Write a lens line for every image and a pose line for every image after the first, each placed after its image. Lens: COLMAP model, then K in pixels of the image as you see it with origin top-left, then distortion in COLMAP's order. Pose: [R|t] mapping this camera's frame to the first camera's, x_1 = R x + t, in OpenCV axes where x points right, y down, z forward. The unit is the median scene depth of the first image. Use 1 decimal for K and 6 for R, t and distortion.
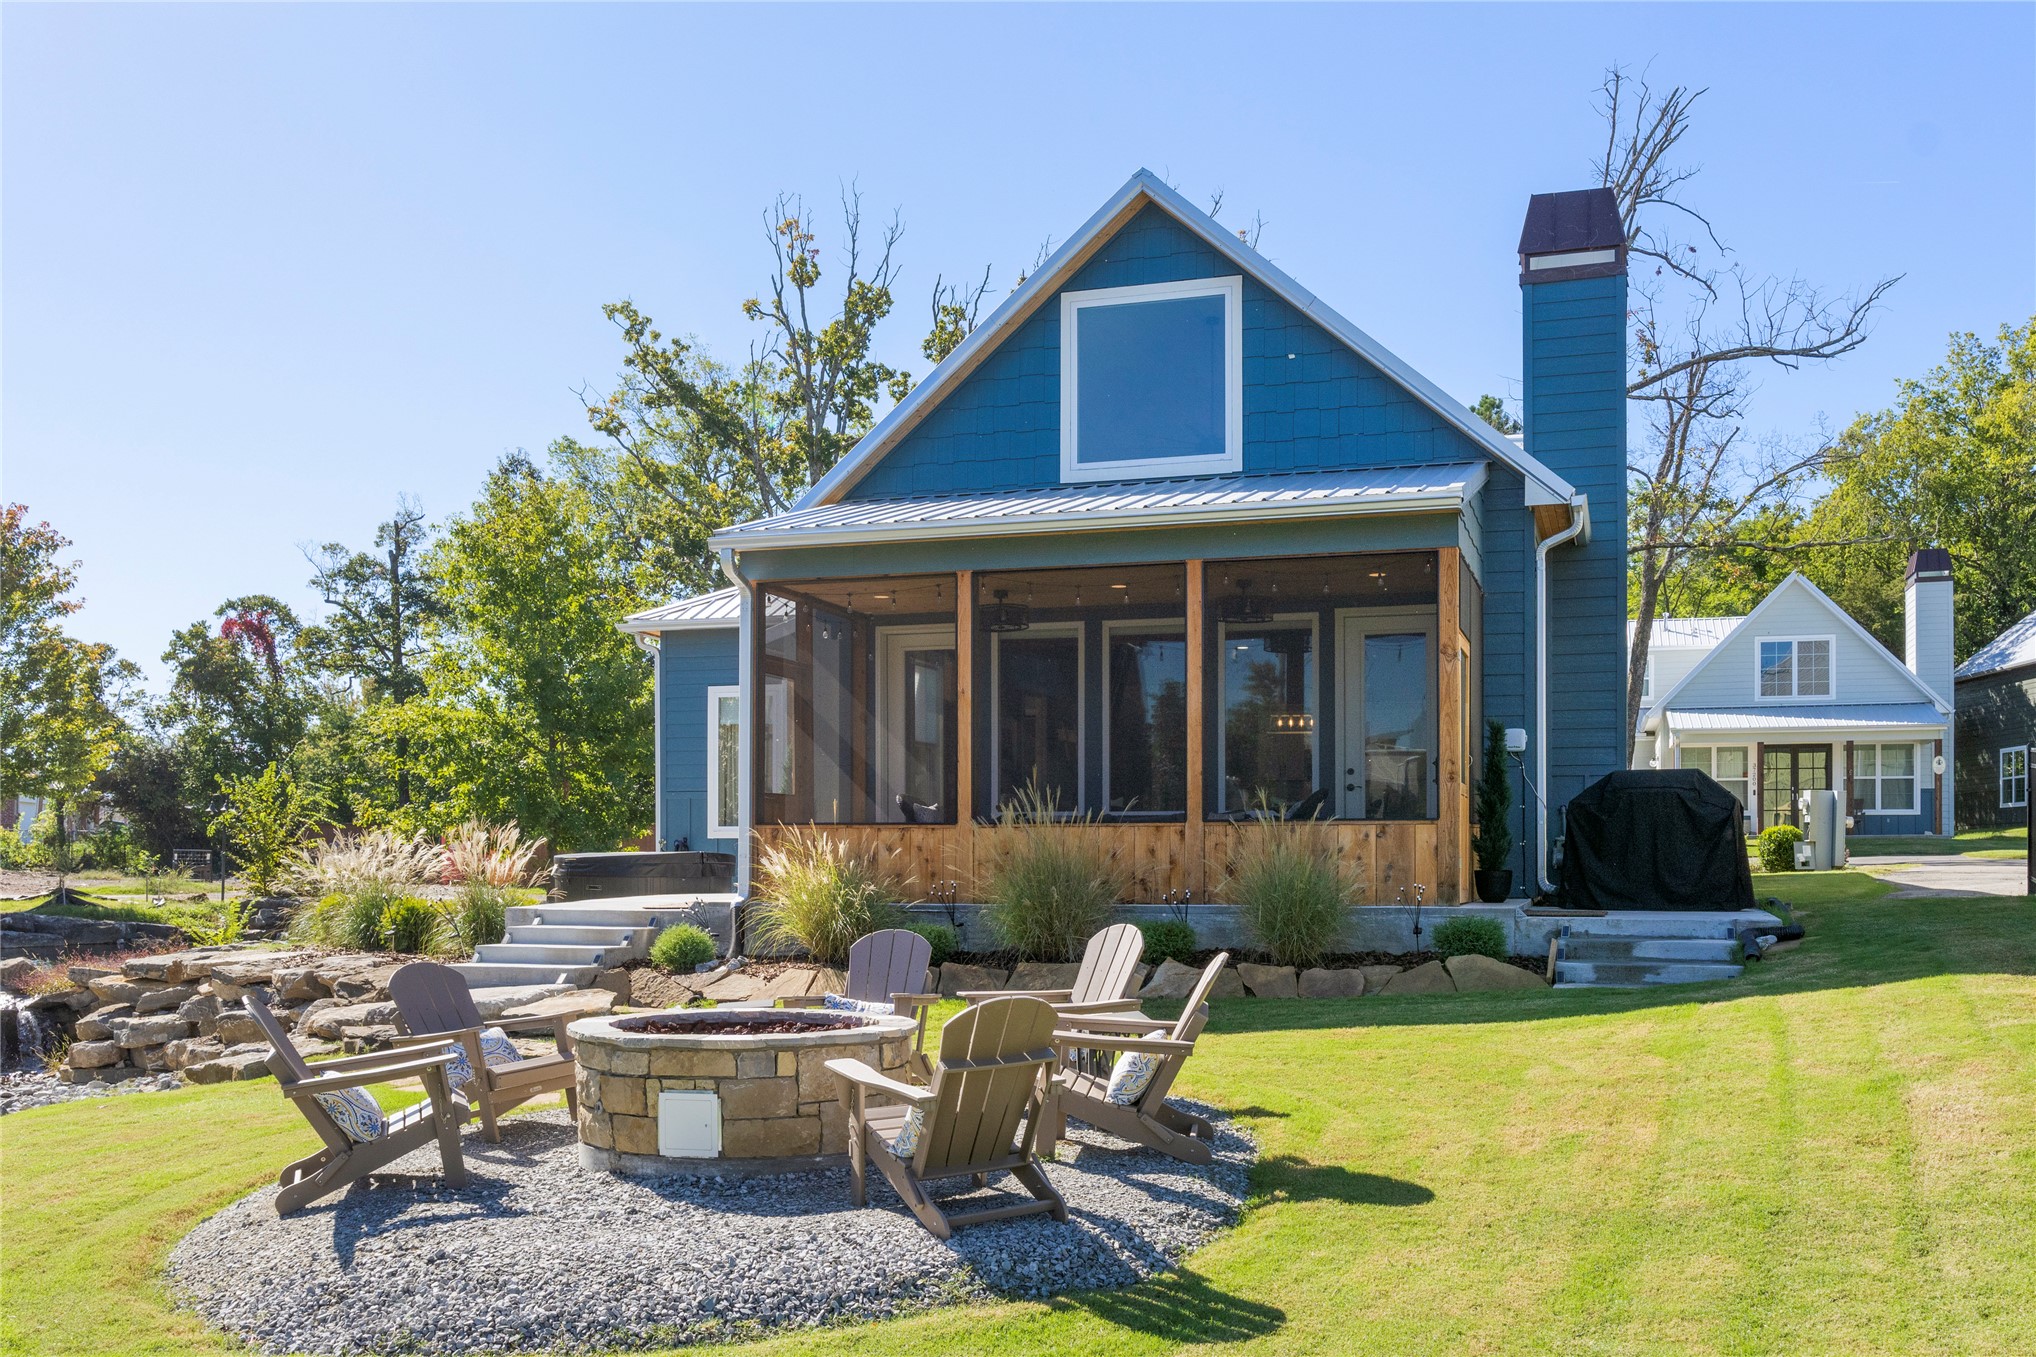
lens RADIAL K [[1847.9, 0, 1015.4], [0, 1847.9, 618.3], [0, 0, 1]] dist [-0.013348, 0.000000]
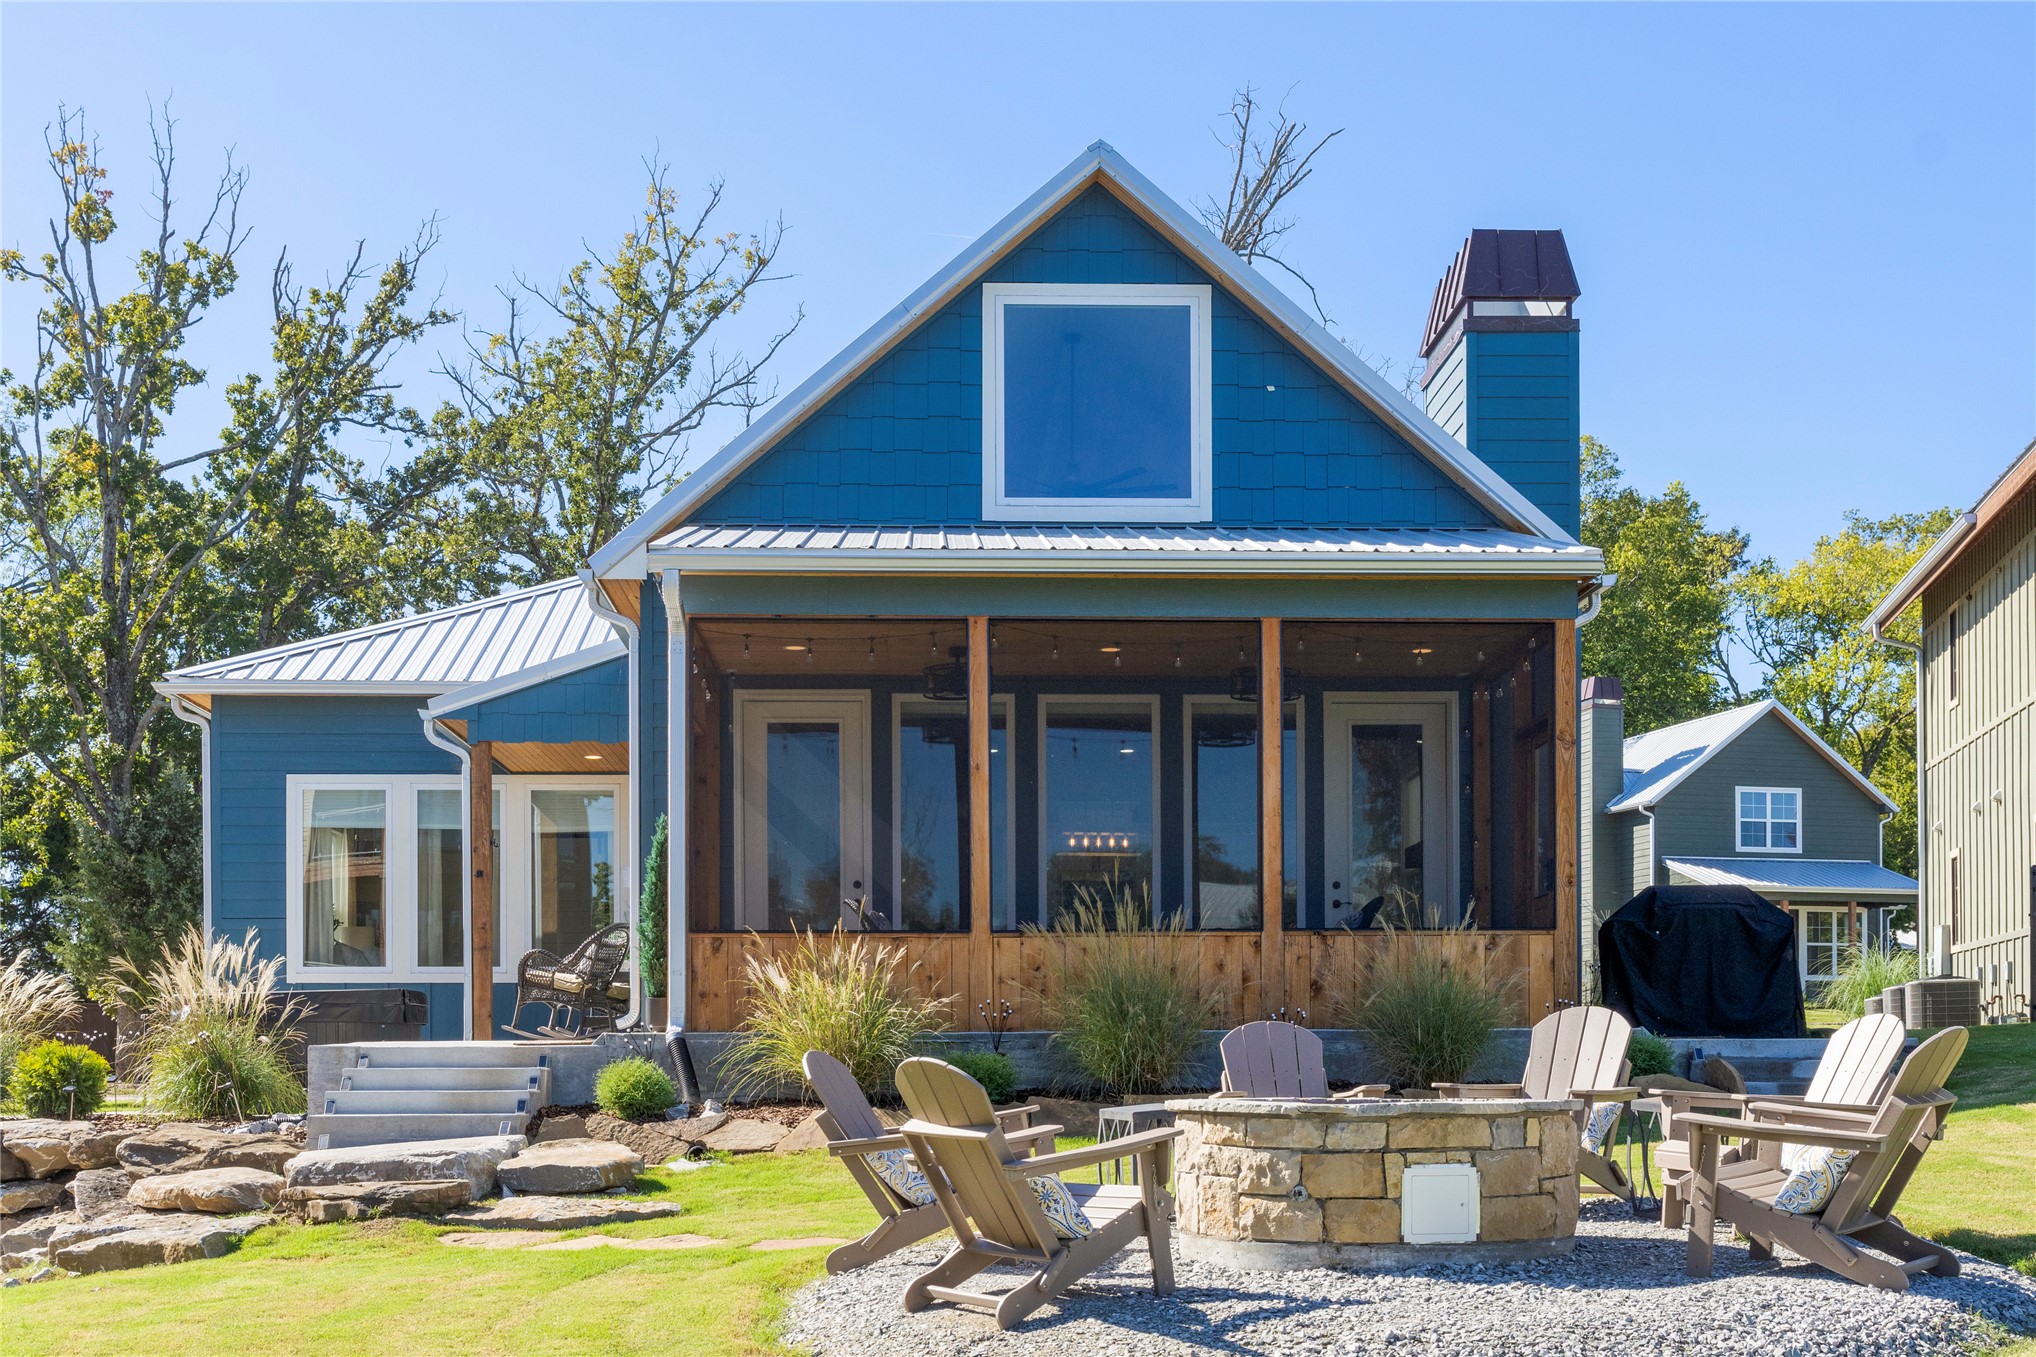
lens RADIAL K [[2428.3, 0, 1016.5], [0, 2428.3, 743.5], [0, 0, 1]] dist [-0.000812, 0.000000]
pose [[0.937001, 0.042123, 0.346777, -0.374549], [-0.040049, 0.999111, -0.013147, 0.042474], [-0.347022, -0.001570, 0.937856, 0.011656]]
